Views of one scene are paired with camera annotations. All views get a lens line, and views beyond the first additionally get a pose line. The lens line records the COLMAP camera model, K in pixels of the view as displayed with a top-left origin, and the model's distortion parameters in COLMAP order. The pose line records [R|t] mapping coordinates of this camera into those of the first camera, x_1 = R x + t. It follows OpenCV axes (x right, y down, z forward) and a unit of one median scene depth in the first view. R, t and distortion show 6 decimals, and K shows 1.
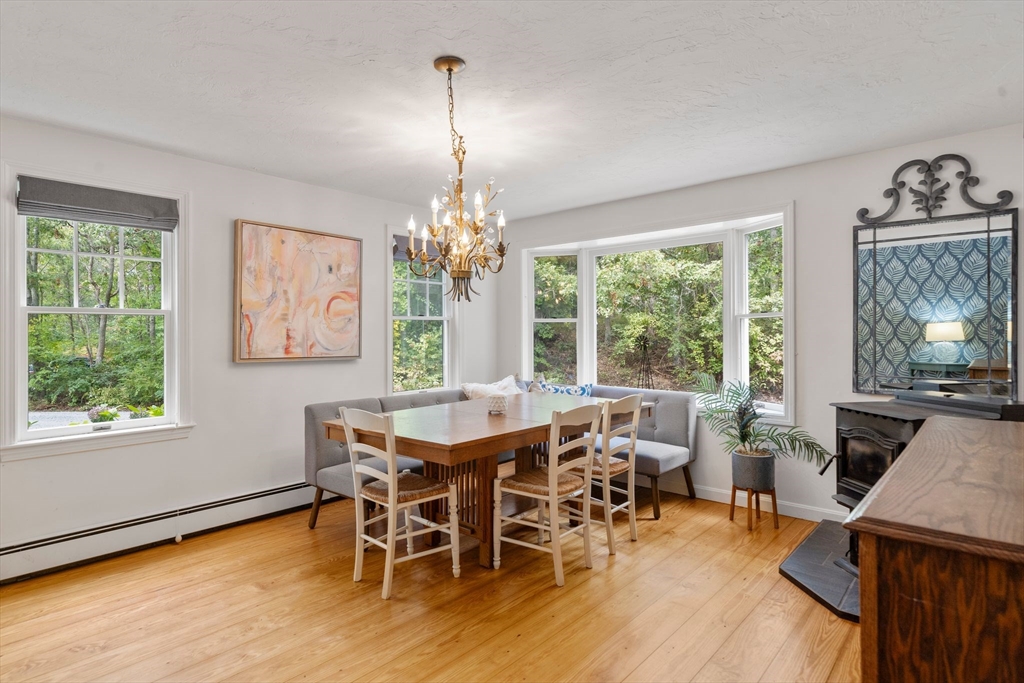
lens RADIAL K [[548.1, 0, 511.2], [0, 548.1, 337.3], [0, 0, 1]] dist [-0.005222, -0.000841]
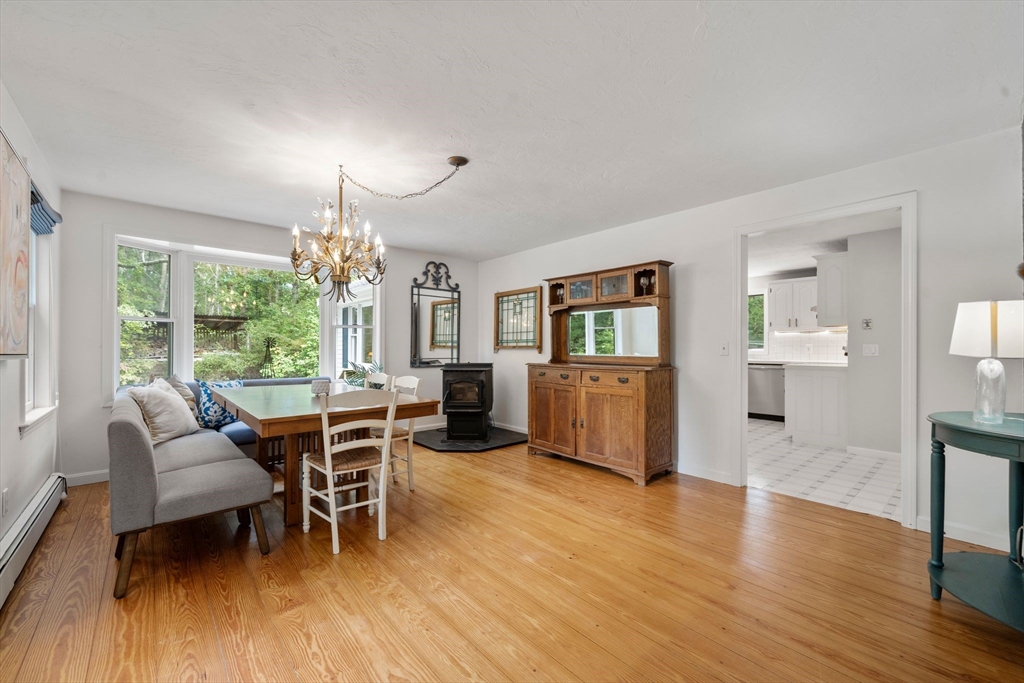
lens RADIAL K [[410.5, 0, 511.6], [0, 410.5, 347.8], [0, 0, 1]] dist [0.000084, -0.000274]
pose [[0.110358, 0.006856, 0.993868, -0.917874], [0.002708, 0.999970, -0.007199, 0.045014], [-0.993888, 0.003486, 0.110336, 0.500054]]
